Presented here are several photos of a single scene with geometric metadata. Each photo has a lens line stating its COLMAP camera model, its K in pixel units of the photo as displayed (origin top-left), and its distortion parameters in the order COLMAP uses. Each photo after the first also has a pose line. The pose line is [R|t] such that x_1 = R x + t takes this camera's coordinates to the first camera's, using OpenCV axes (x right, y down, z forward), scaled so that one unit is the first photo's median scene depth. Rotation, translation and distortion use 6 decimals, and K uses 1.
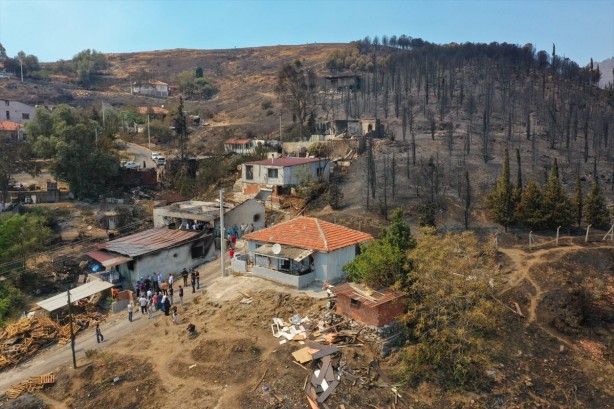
lens RADIAL K [[484.7, 0, 307.0], [0, 484.7, 204.5], [0, 0, 1]] dist [0.000605, 0.003721]
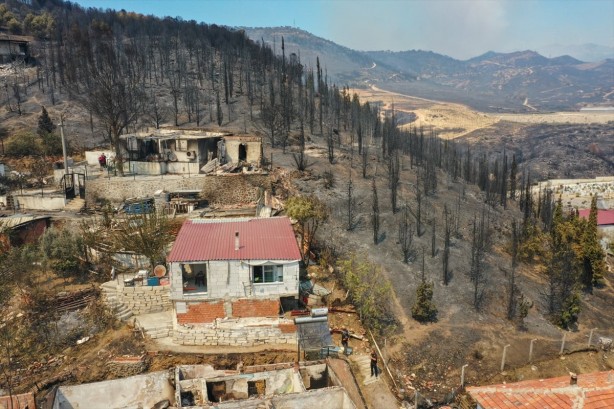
lens RADIAL K [[484.7, 0, 307.0], [0, 484.7, 204.5], [0, 0, 1]] dist [0.000605, 0.003721]
pose [[0.631520, -0.138892, 0.762818, -0.390729], [0.091412, 0.990301, 0.104634, -0.173243], [-0.769952, 0.003652, 0.638091, 0.615467]]
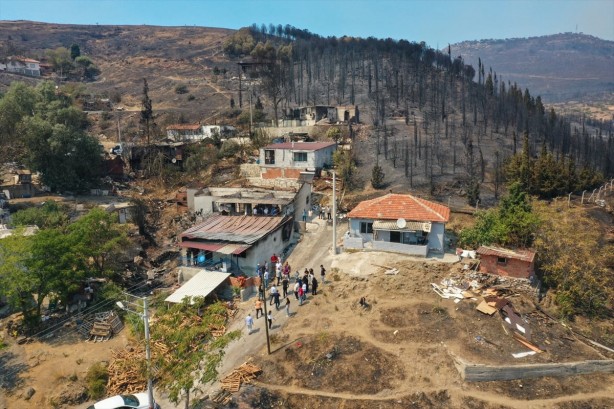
lens RADIAL K [[484.7, 0, 307.0], [0, 484.7, 204.5], [0, 0, 1]] dist [0.000605, 0.003721]
pose [[0.939333, -0.052434, 0.338975, -0.388411], [0.043801, 0.998493, 0.033073, 0.002250], [-0.340198, -0.016219, 0.940214, 0.027224]]
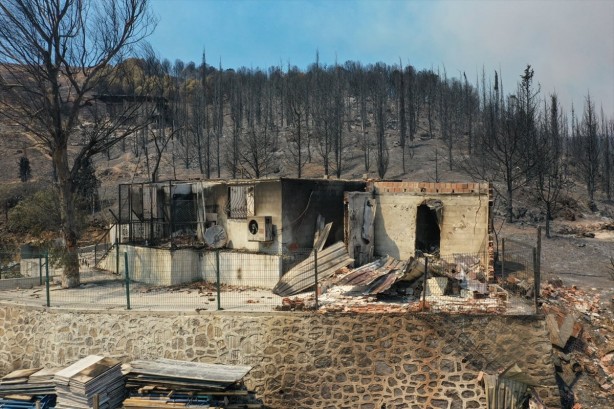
lens RADIAL K [[484.7, 0, 307.0], [0, 484.7, 204.5], [0, 0, 1]] dist [0.000605, 0.003721]
pose [[0.875477, 0.005579, 0.483227, -0.027492], [0.055598, 0.992131, -0.112182, -0.171571], [-0.480050, 0.125079, 0.868278, 1.001588]]
